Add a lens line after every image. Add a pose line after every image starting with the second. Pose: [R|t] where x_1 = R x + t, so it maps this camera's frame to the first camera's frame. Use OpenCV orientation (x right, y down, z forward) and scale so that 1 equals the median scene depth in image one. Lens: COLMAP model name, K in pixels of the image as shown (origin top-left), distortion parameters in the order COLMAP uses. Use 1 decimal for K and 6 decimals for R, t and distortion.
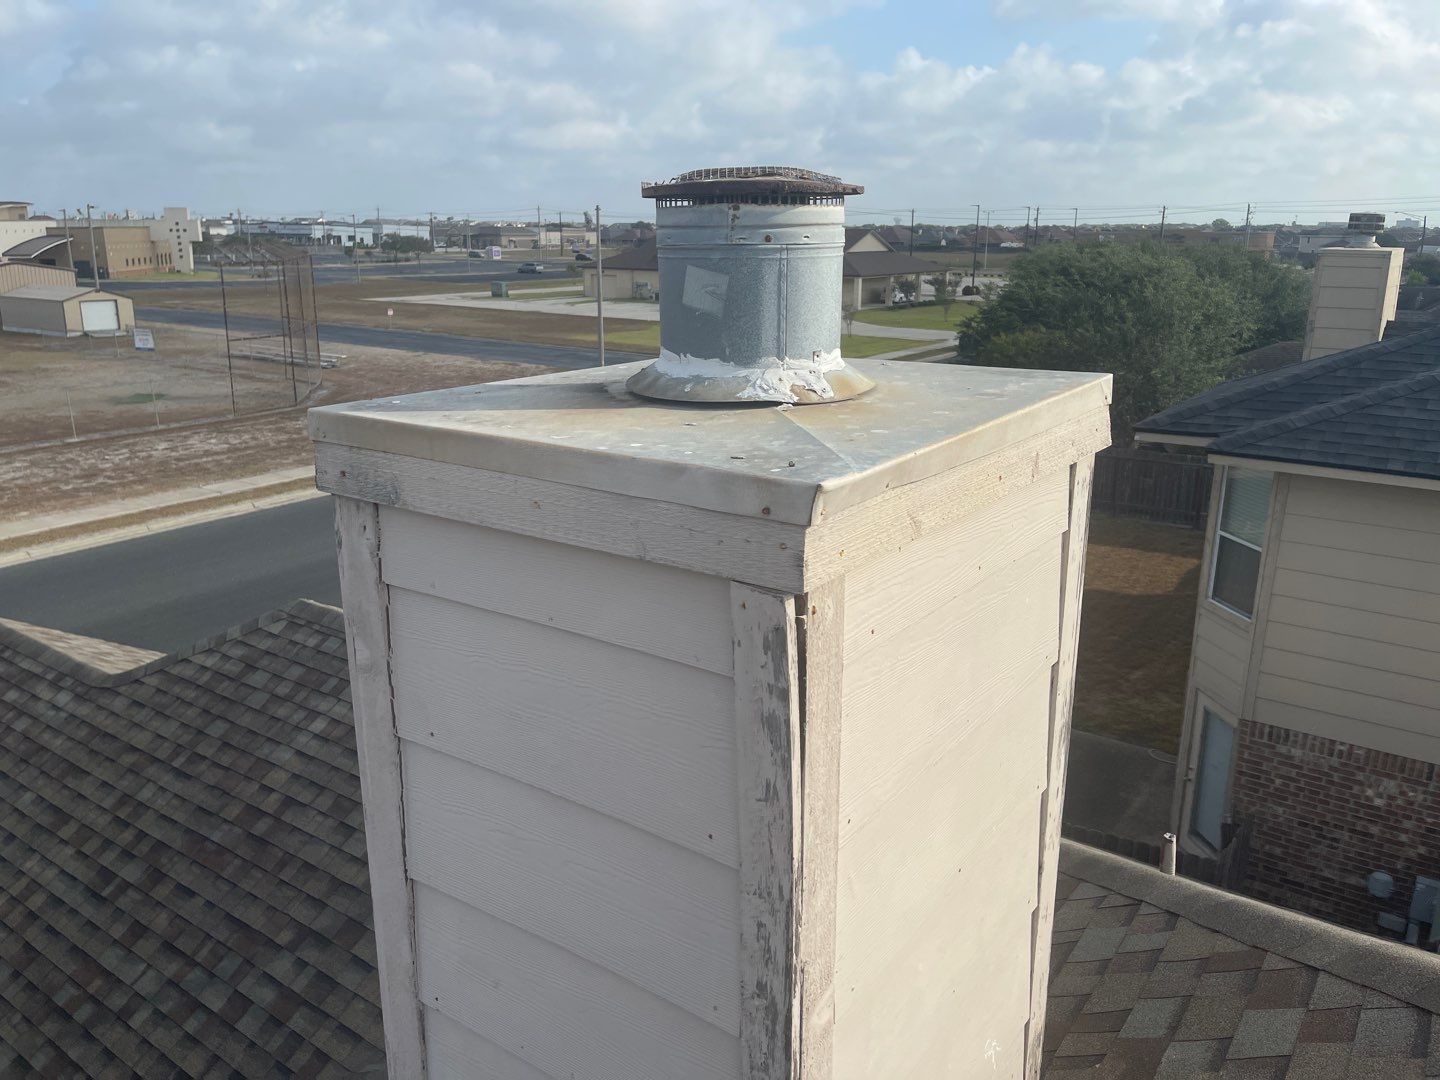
lens RADIAL K [[1107.0, 0, 718.1], [0, 1107.0, 525.2], [0, 0, 1]] dist [0.070443, -0.095034]
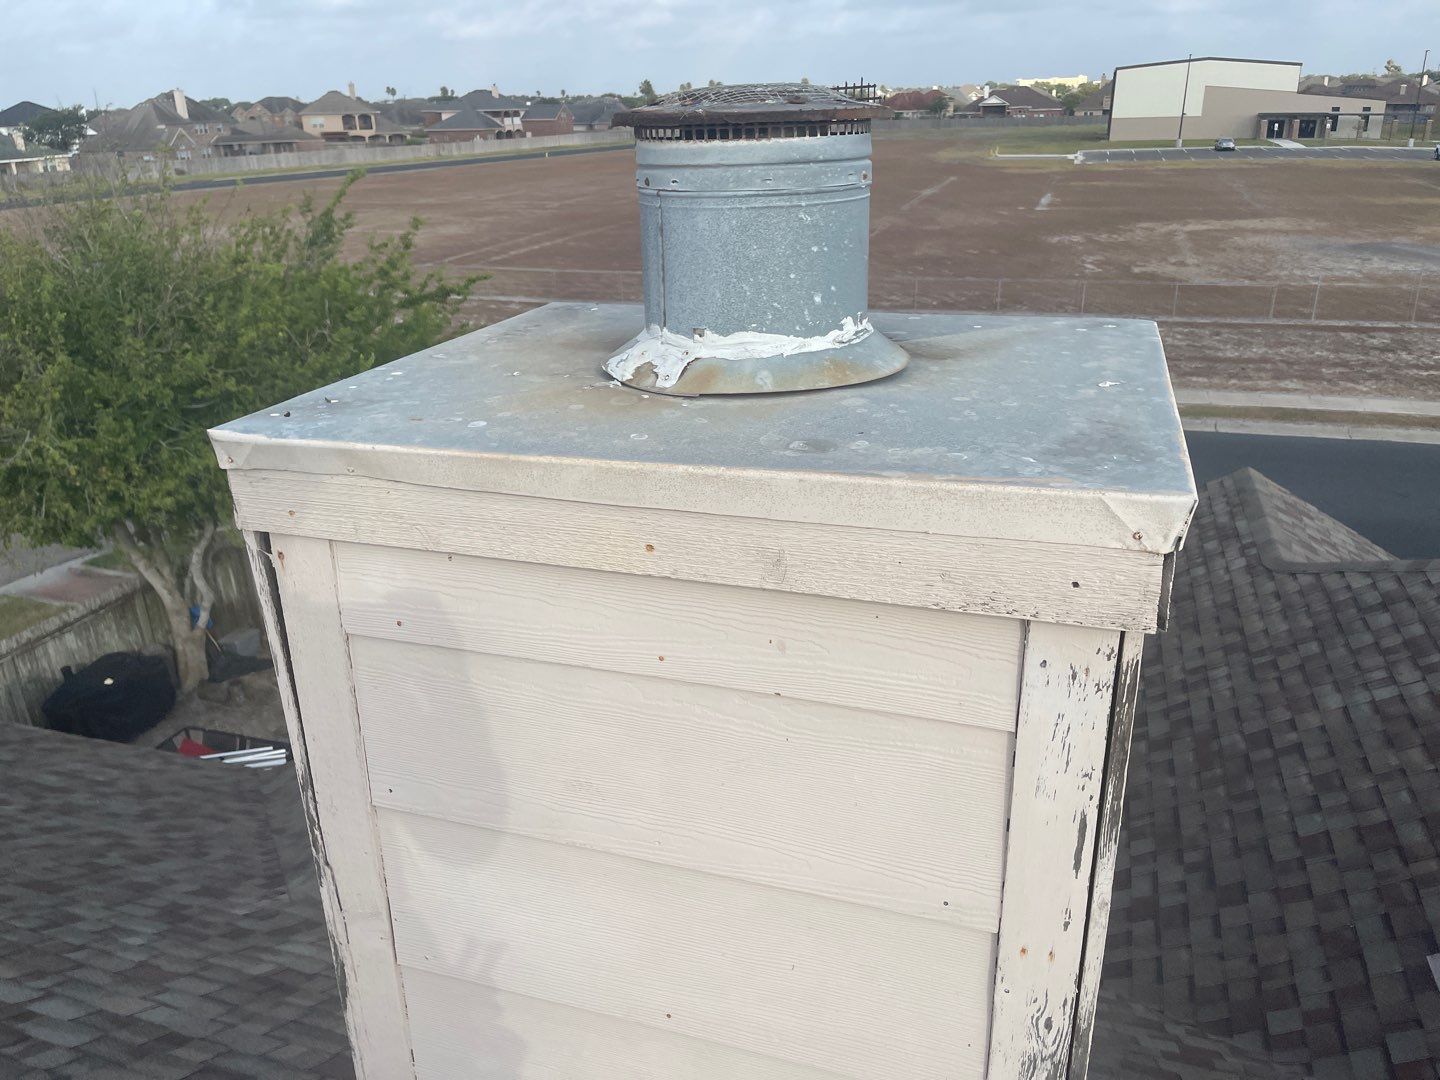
lens RADIAL K [[1107.0, 0, 720.6], [0, 1107.0, 533.7], [0, 0, 1]] dist [0.070443, -0.095034]
pose [[0.293115, 0.339512, -0.893765, 0.107587], [-0.223637, 0.933238, 0.281164, -0.031133], [0.929554, 0.117466, 0.349474, 0.095254]]
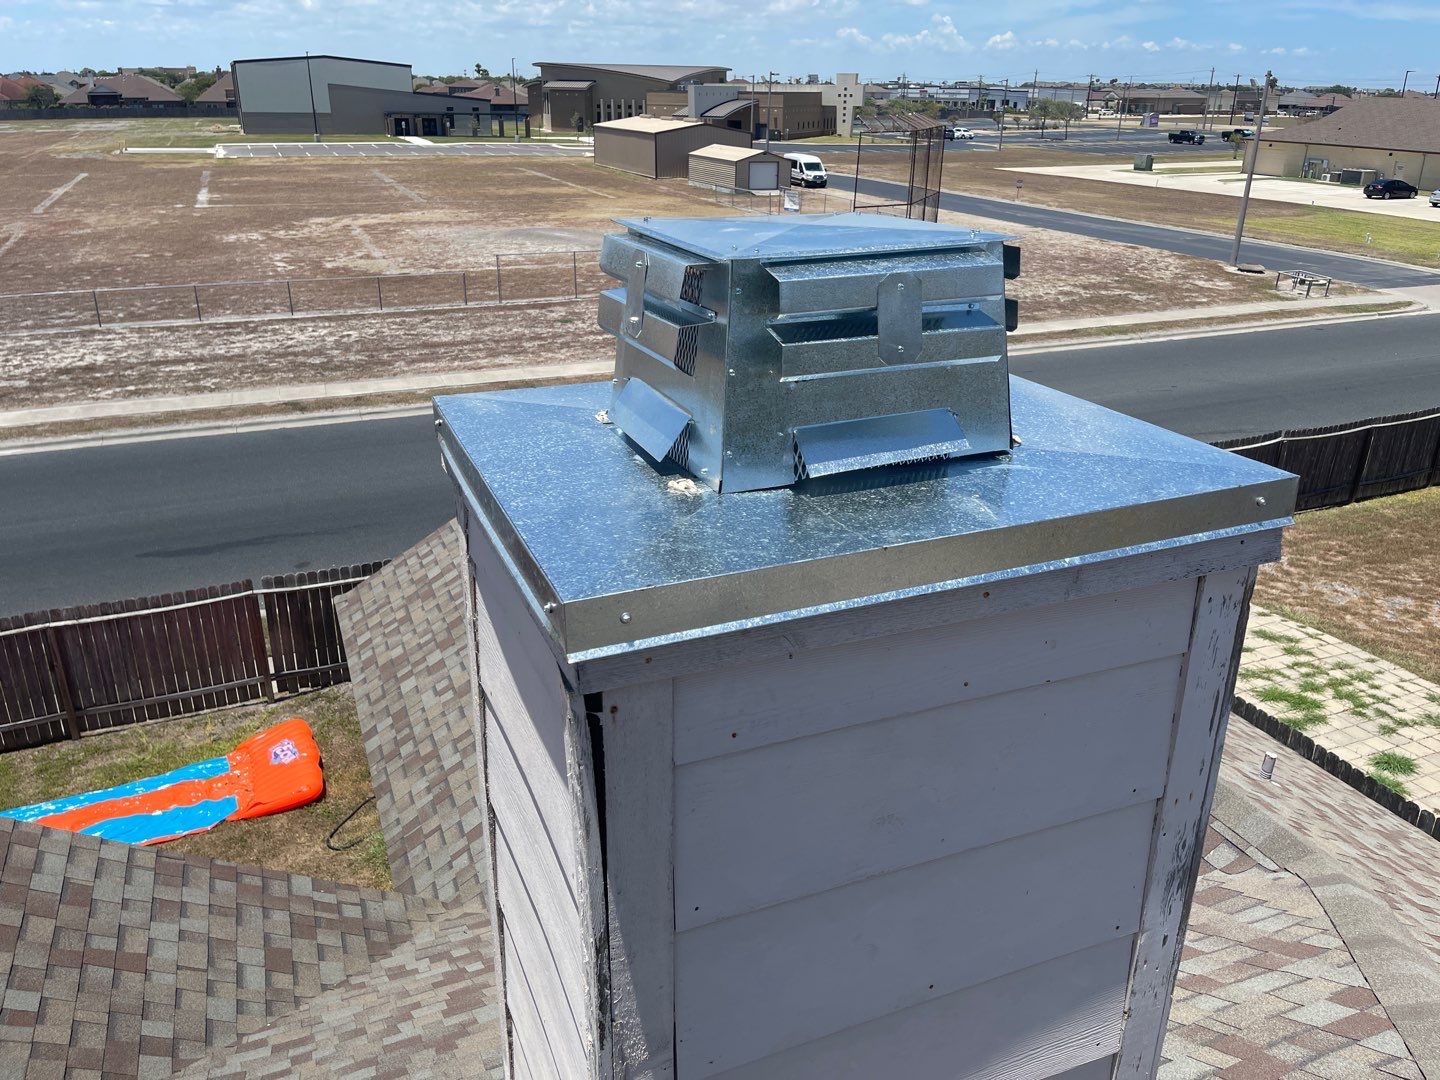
lens RADIAL K [[1107.0, 0, 727.6], [0, 1107.0, 513.7], [0, 0, 1]] dist [0.070443, -0.095034]
pose [[0.852814, 0.194912, -0.484476, 0.058499], [-0.143757, 0.979514, 0.141020, -0.023522], [0.502037, -0.050617, 0.863363, 0.018508]]
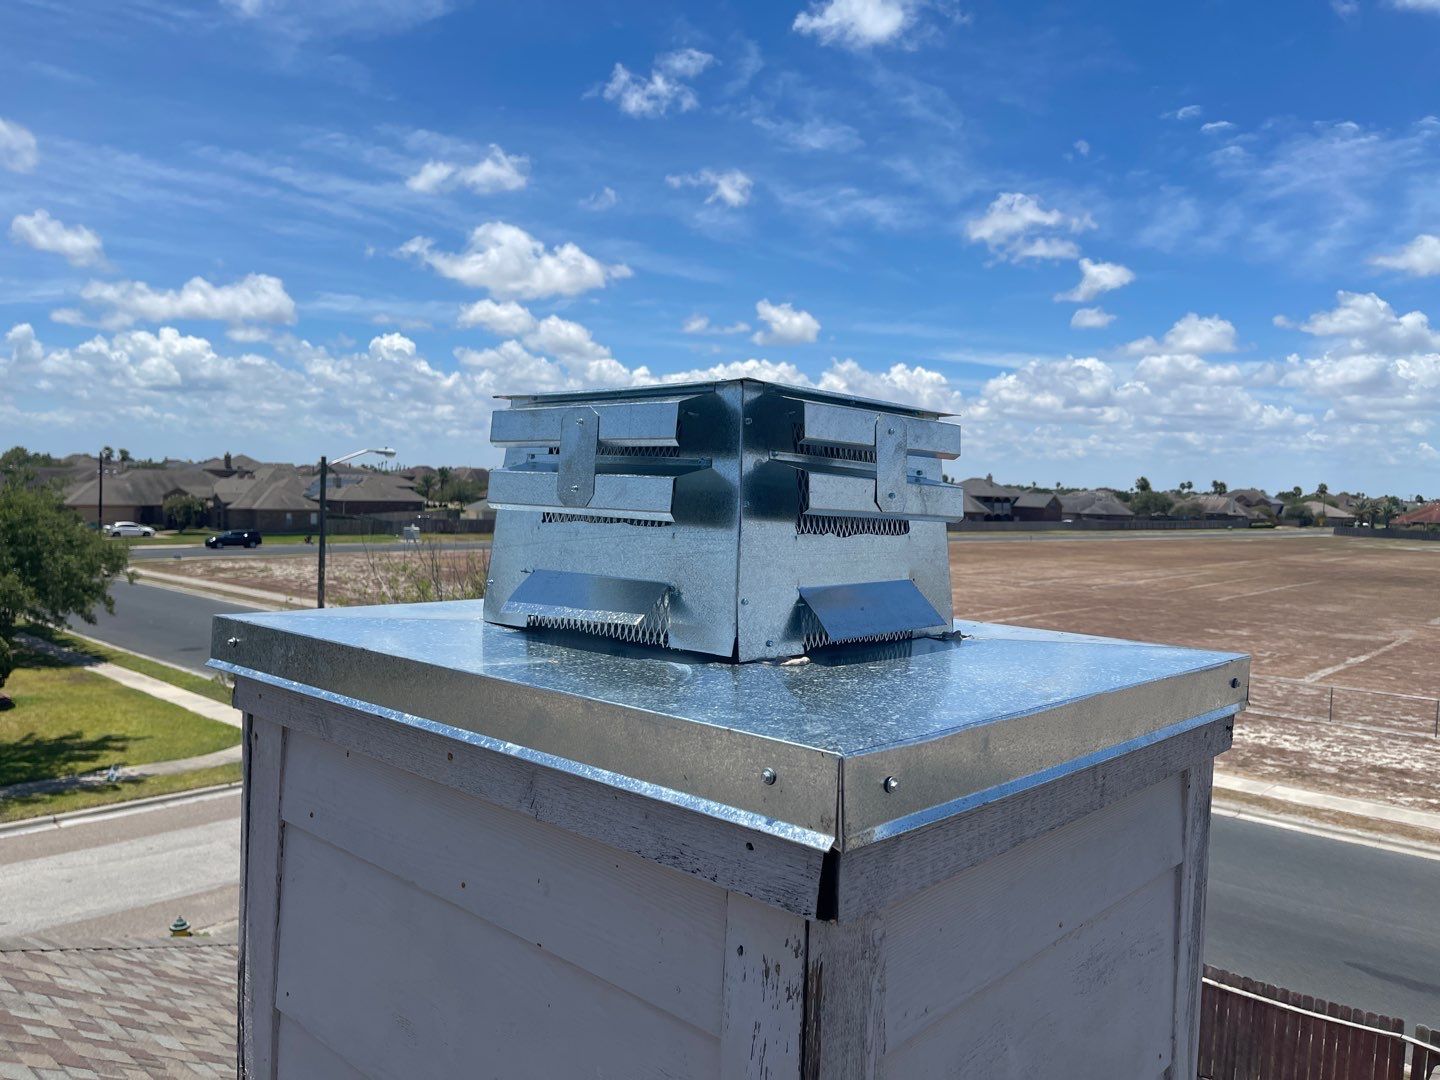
lens RADIAL K [[1107.0, 0, 734.9], [0, 1107.0, 528.4], [0, 0, 1]] dist [0.070443, -0.095034]
pose [[-0.124403, 0.033465, -0.991667, 0.111522], [-0.287256, 0.955417, 0.068277, -0.033673], [0.949741, 0.293356, -0.109244, 0.145140]]
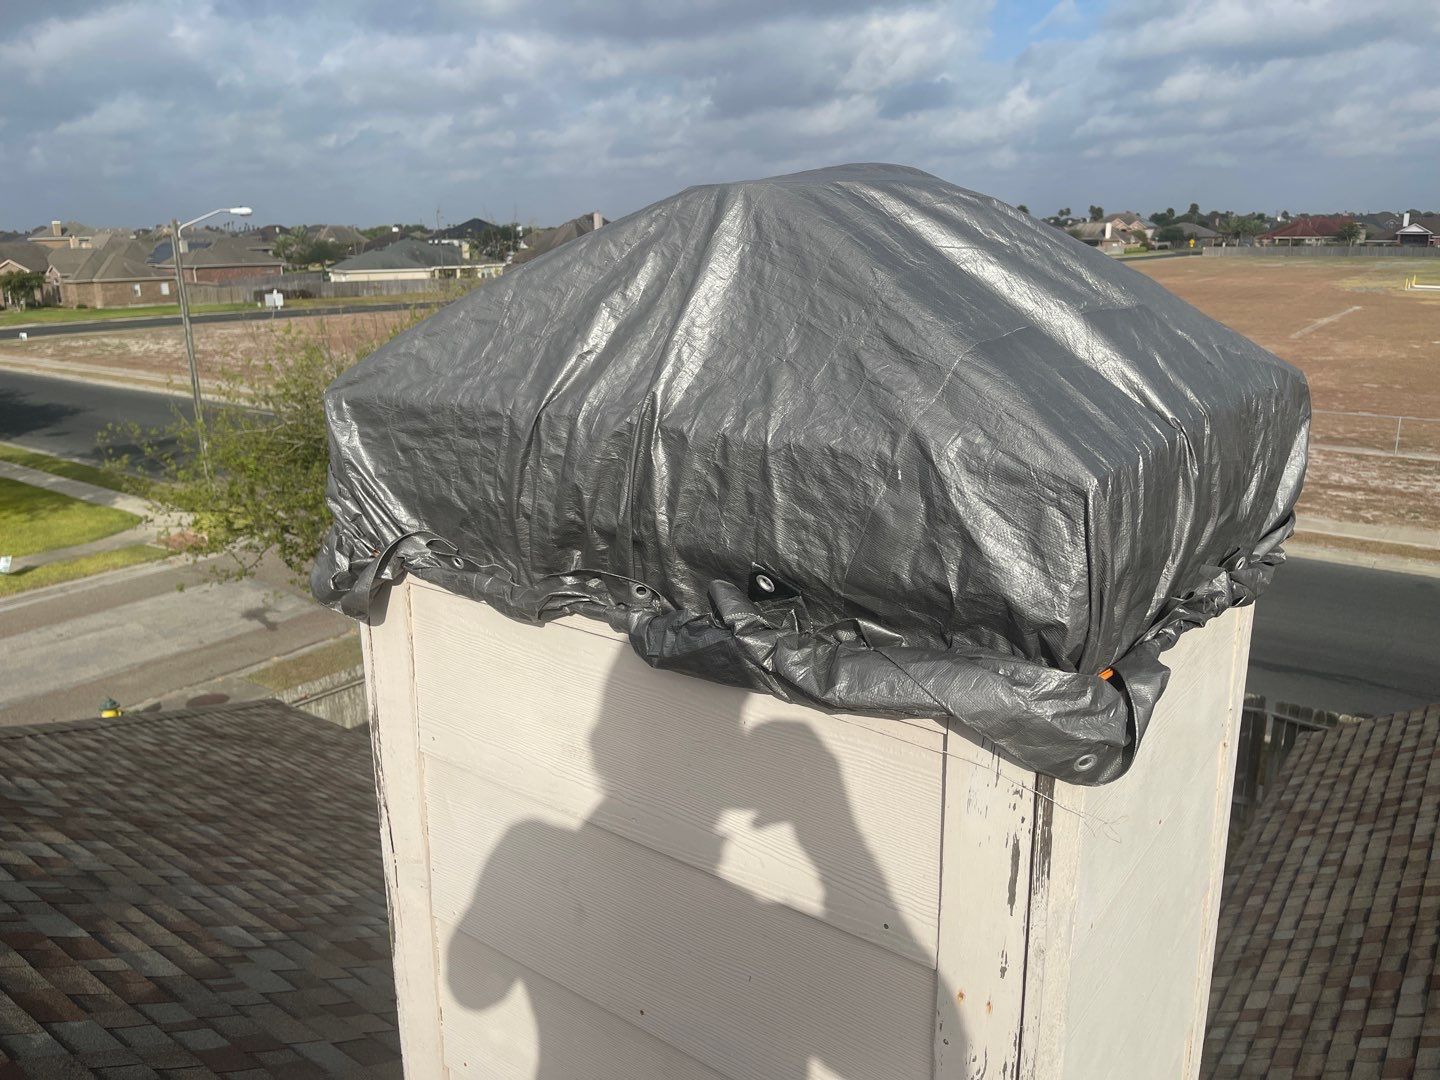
lens RADIAL K [[1107.0, 0, 723.2], [0, 1107.0, 516.7], [0, 0, 1]] dist [0.070443, -0.095034]
pose [[-0.023627, 0.247003, -0.968727, 0.115964], [-0.247447, 0.937401, 0.245051, -0.028088], [0.968613, 0.245498, 0.038972, 0.124547]]
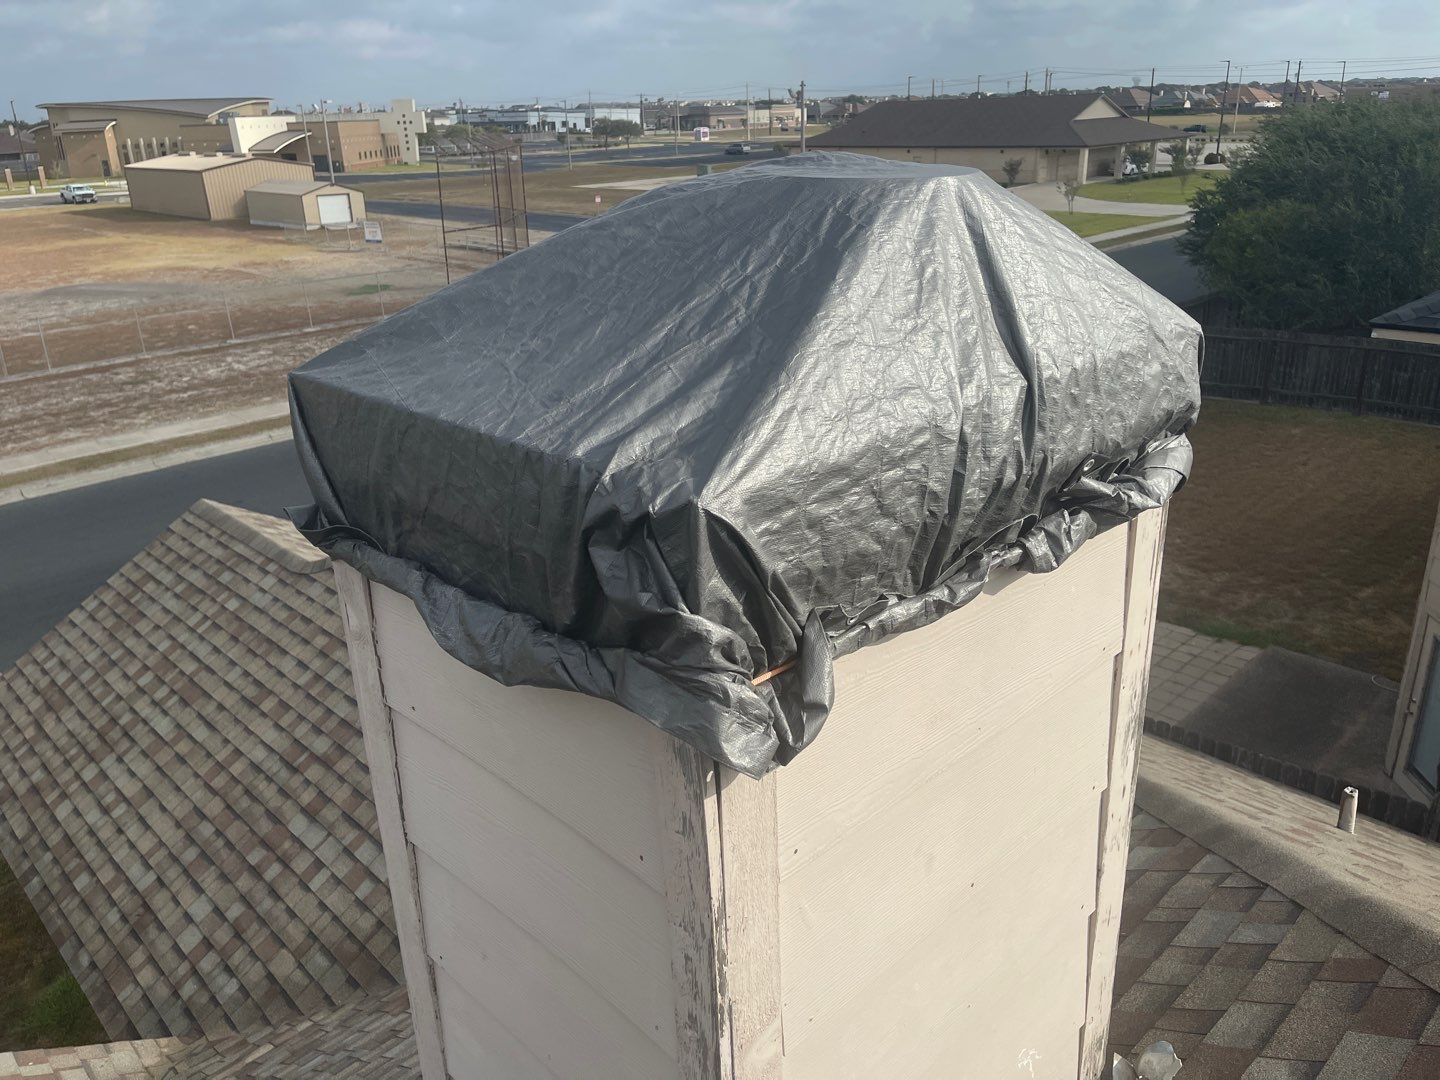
lens RADIAL K [[1107.0, 0, 720.7], [0, 1107.0, 523.1], [0, 0, 1]] dist [0.070443, -0.095034]
pose [[0.982900, 0.031266, -0.181469, 0.022539], [-0.012888, 0.994744, 0.101579, -0.009645], [0.183691, -0.097503, 0.978136, 0.013540]]
